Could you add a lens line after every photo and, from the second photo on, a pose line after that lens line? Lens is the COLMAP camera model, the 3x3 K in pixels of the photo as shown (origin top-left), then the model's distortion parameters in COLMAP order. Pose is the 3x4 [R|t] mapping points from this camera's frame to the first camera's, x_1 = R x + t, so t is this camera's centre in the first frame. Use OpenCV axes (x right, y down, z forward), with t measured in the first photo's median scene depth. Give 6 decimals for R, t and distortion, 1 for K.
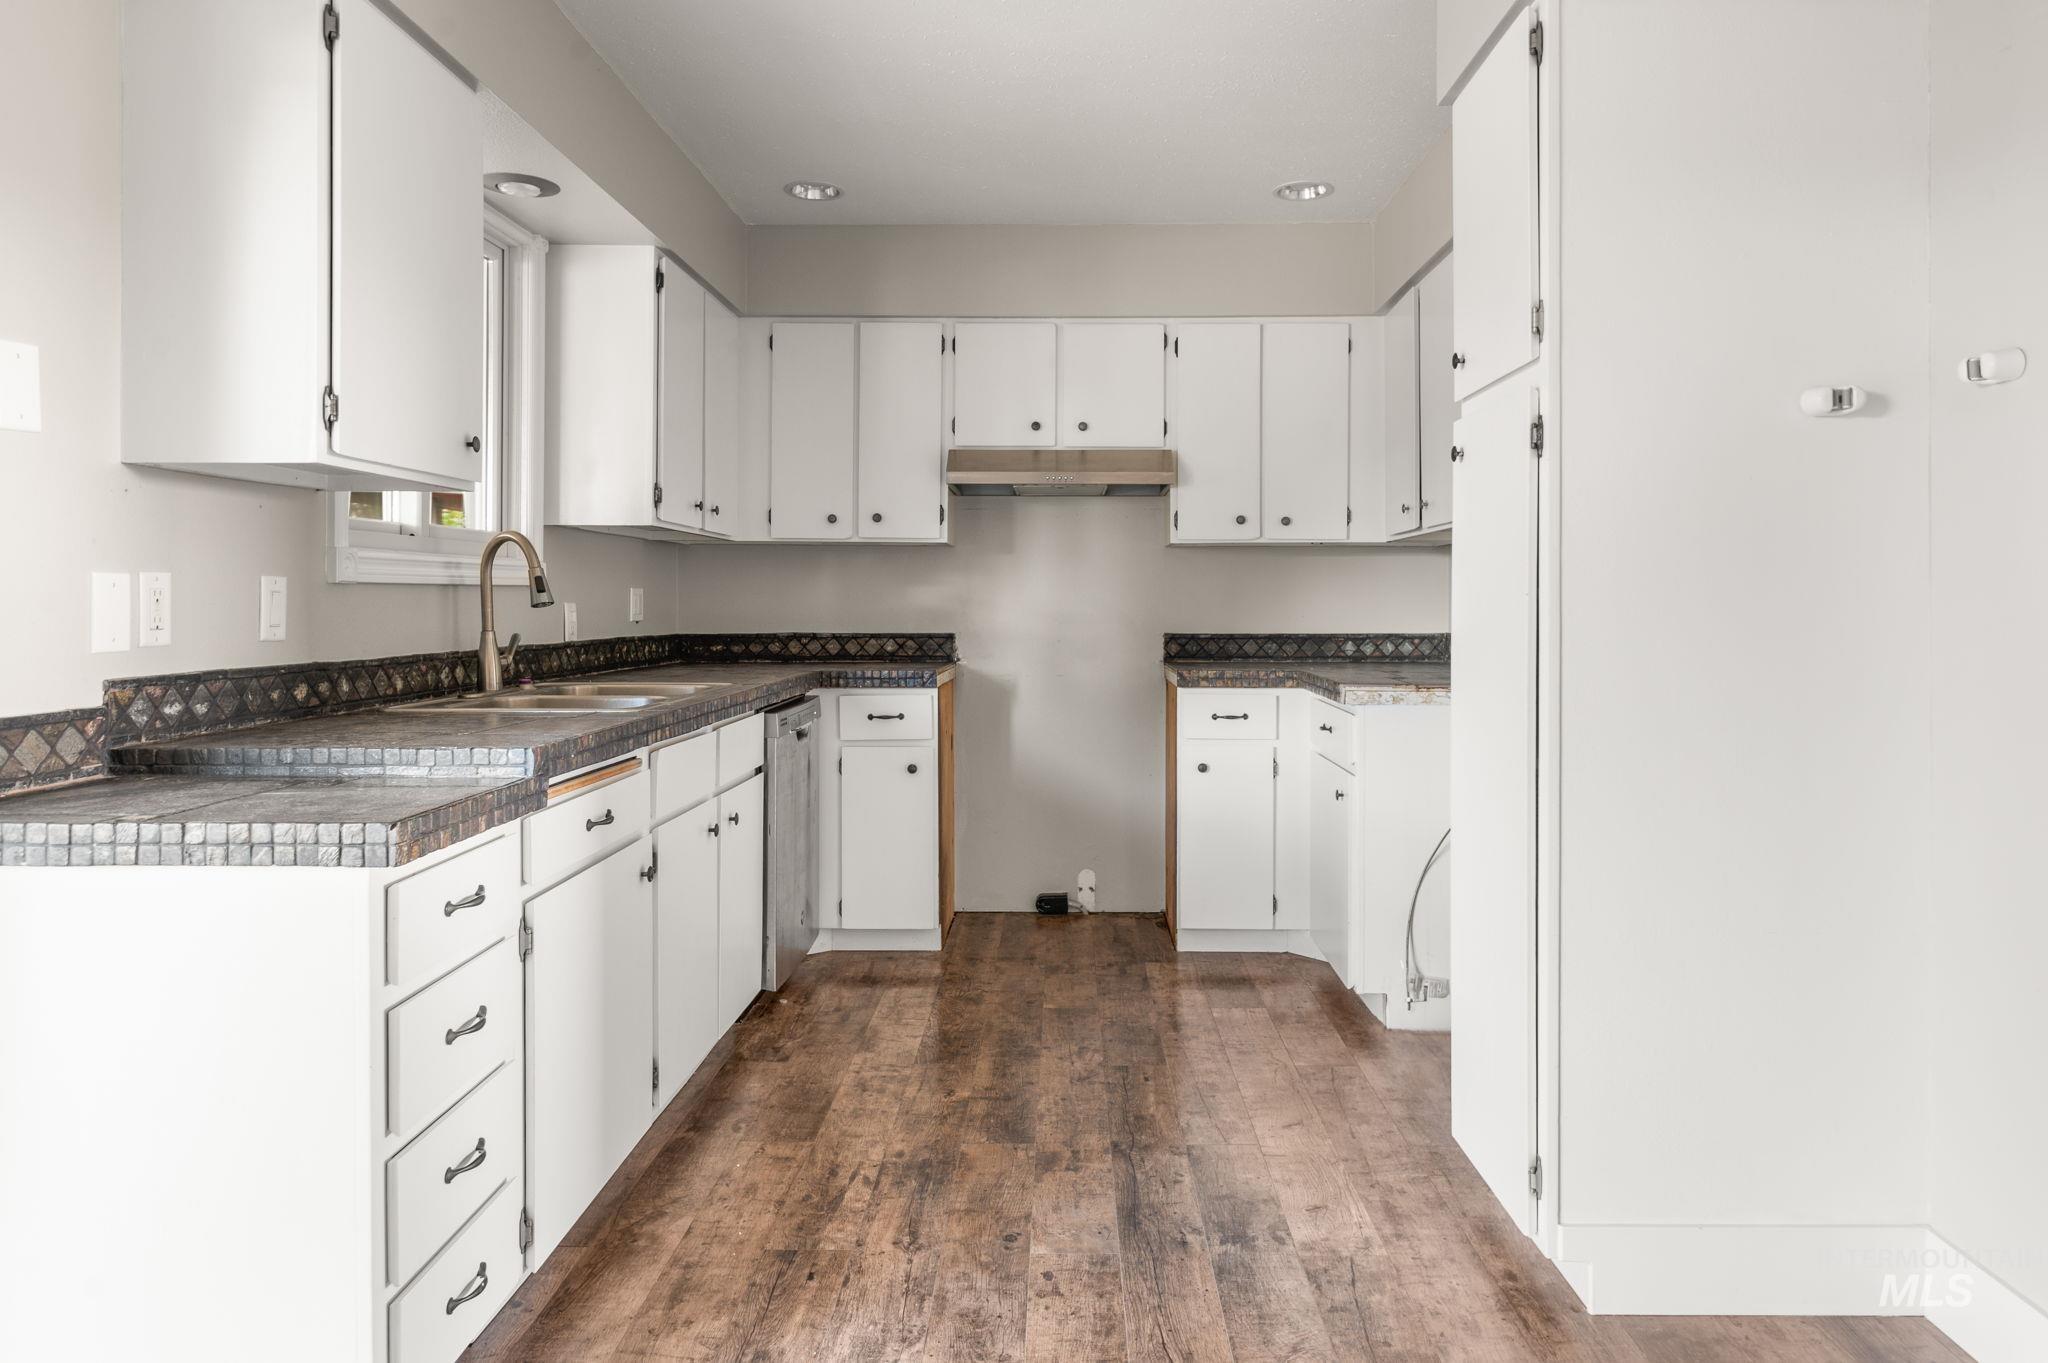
lens RADIAL K [[1246.8, 0, 1033.1], [0, 1246.8, 600.4], [0, 0, 1]] dist [0.001780, -0.000370]
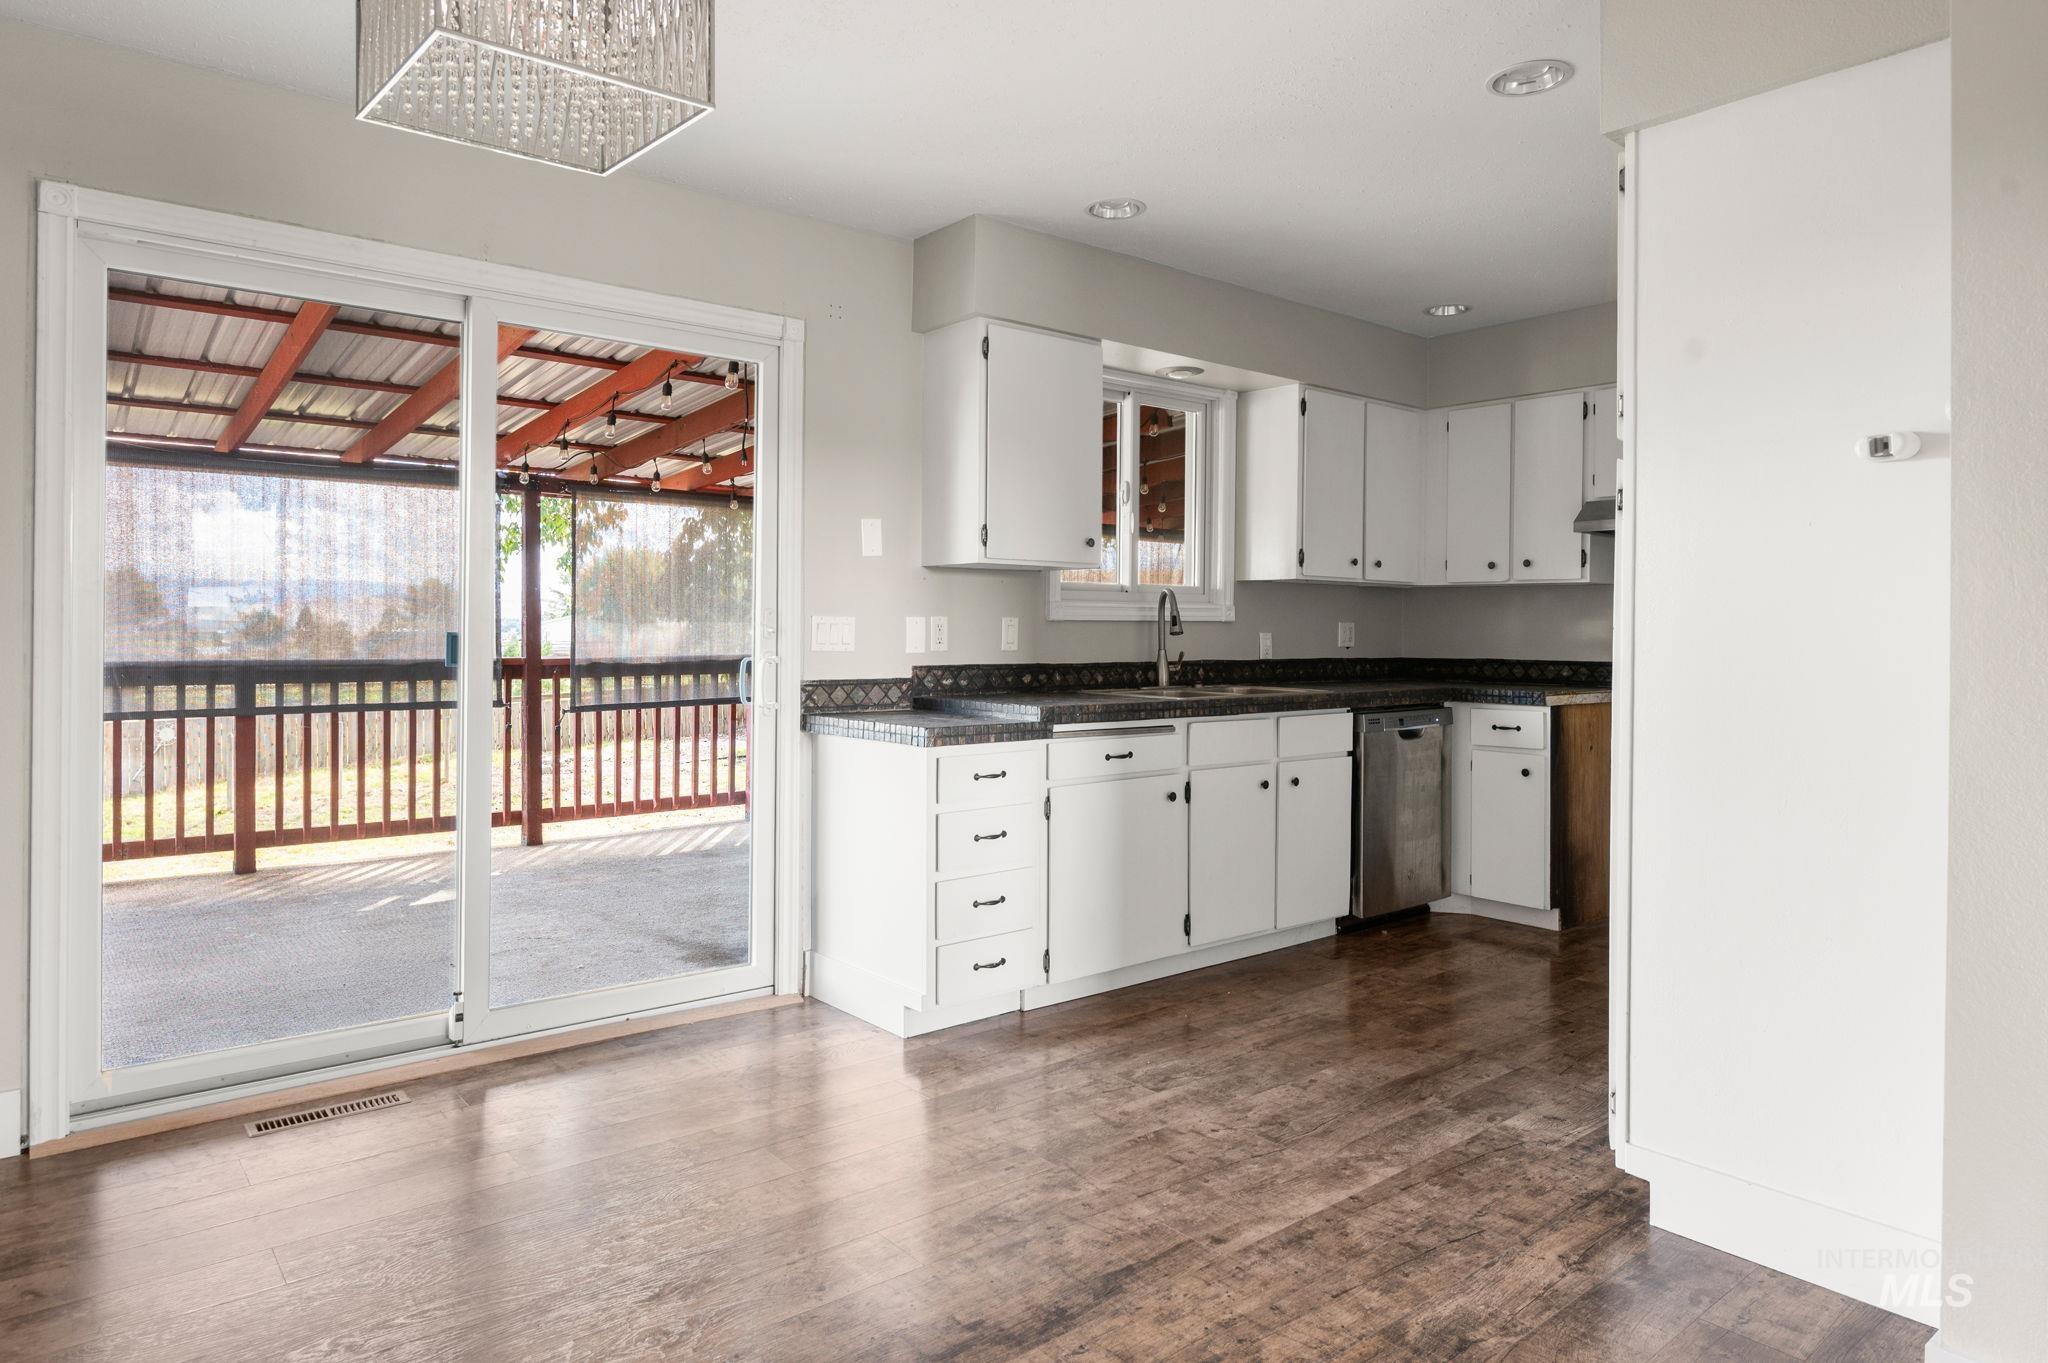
lens RADIAL K [[1091.6, 0, 1025.6], [0, 1091.6, 631.0], [0, 0, 1]] dist [-0.000111, -0.003448]
pose [[0.681455, 0.004094, -0.731849, 0.482562], [-0.004865, 0.999988, 0.001065, -0.000305], [0.731844, 0.002835, 0.681466, -0.098575]]
